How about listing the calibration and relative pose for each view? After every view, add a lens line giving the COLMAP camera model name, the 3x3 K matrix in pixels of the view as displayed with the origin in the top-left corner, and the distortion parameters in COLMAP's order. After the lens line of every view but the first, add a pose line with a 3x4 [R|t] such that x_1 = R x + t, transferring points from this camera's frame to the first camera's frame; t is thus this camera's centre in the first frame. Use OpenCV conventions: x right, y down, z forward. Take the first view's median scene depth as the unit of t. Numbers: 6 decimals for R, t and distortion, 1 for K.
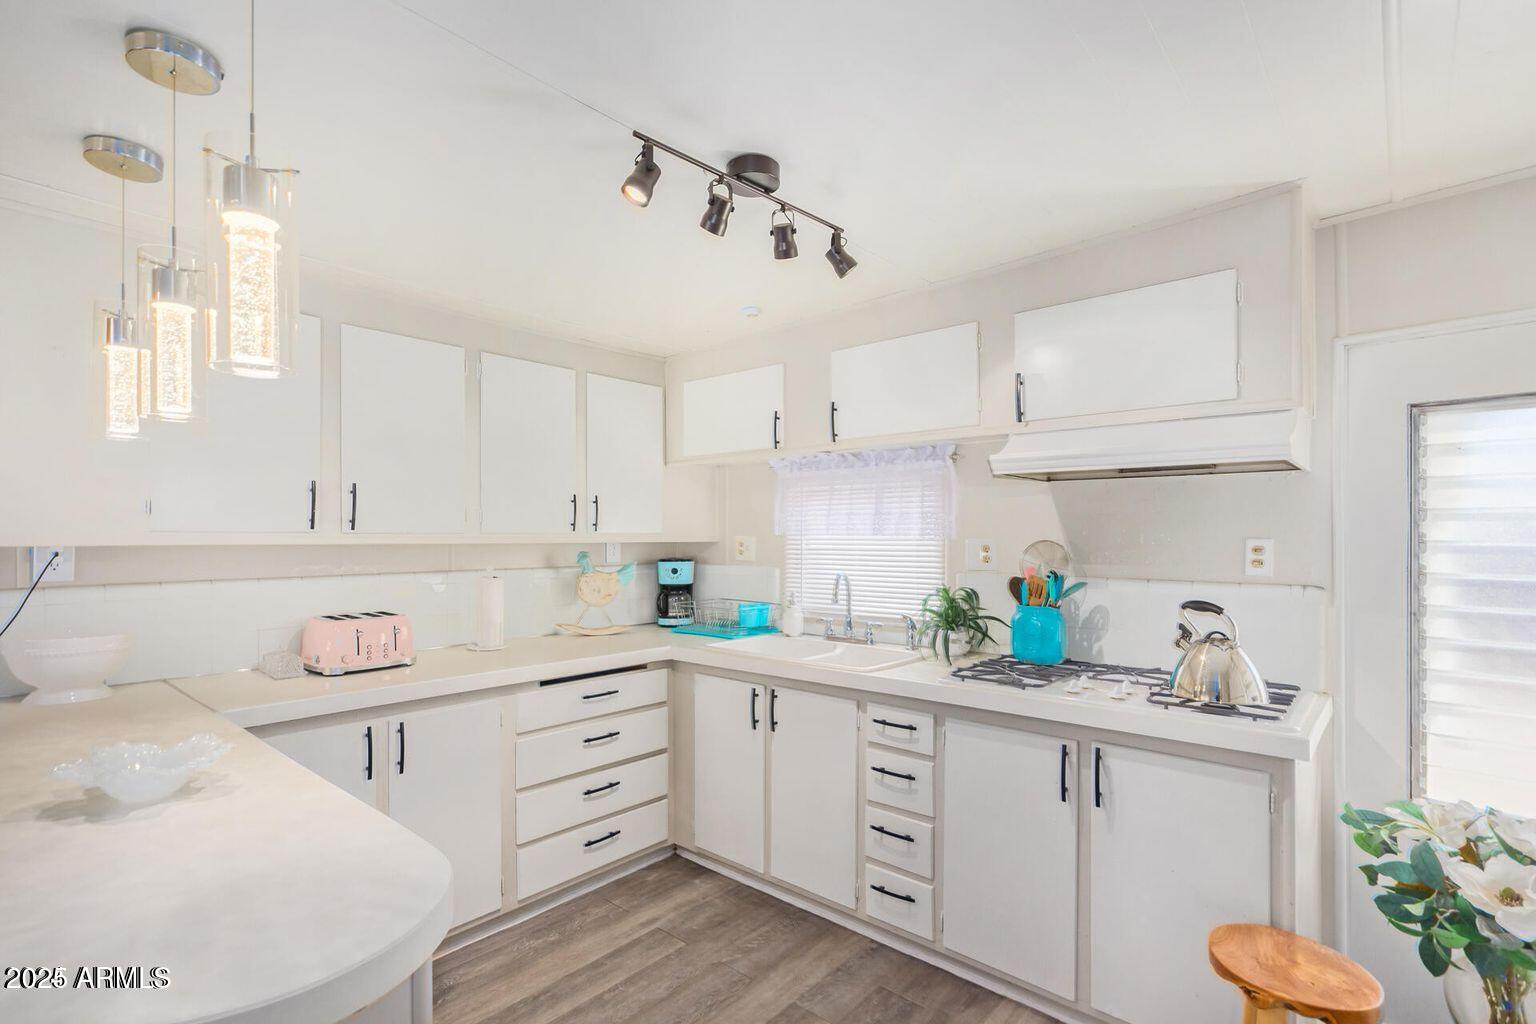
lens RADIAL K [[728.7, 0, 771.7], [0, 728.7, 539.2], [0, 0, 1]] dist [0.000495, 0.000126]
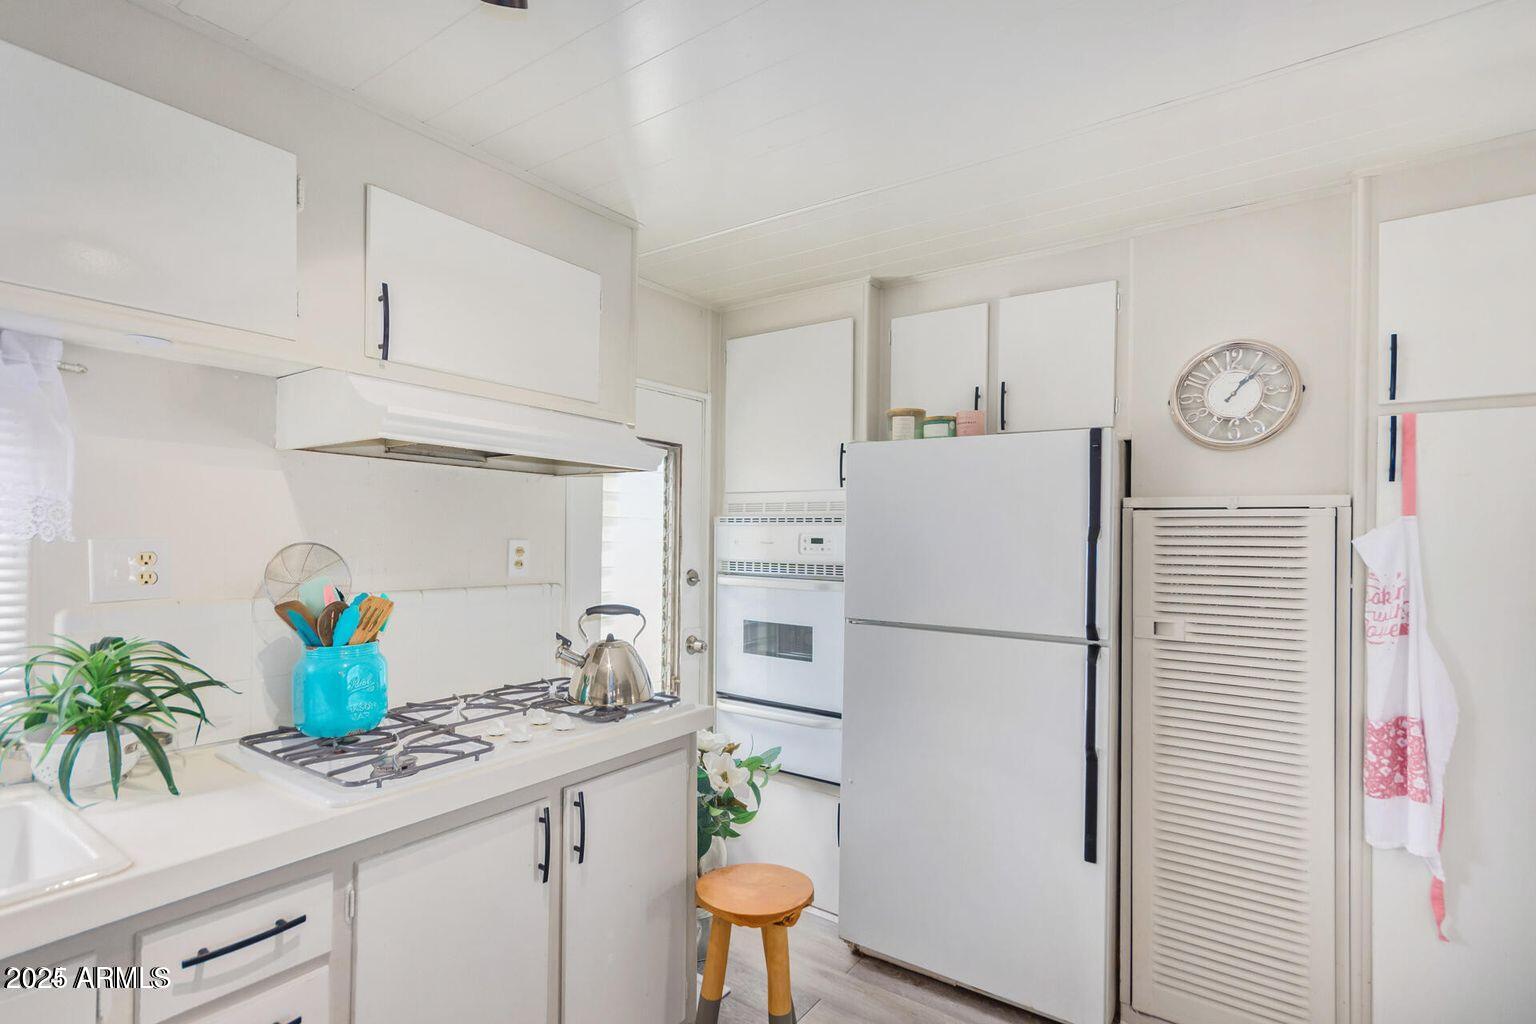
lens RADIAL K [[728.7, 0, 771.7], [0, 728.7, 539.2], [0, 0, 1]] dist [0.000495, 0.000126]
pose [[-0.107308, 0.004678, 0.994215, -0.342347], [0.003569, 0.999984, -0.004320, 0.004521], [-0.994219, 0.003085, -0.107323, 0.761946]]
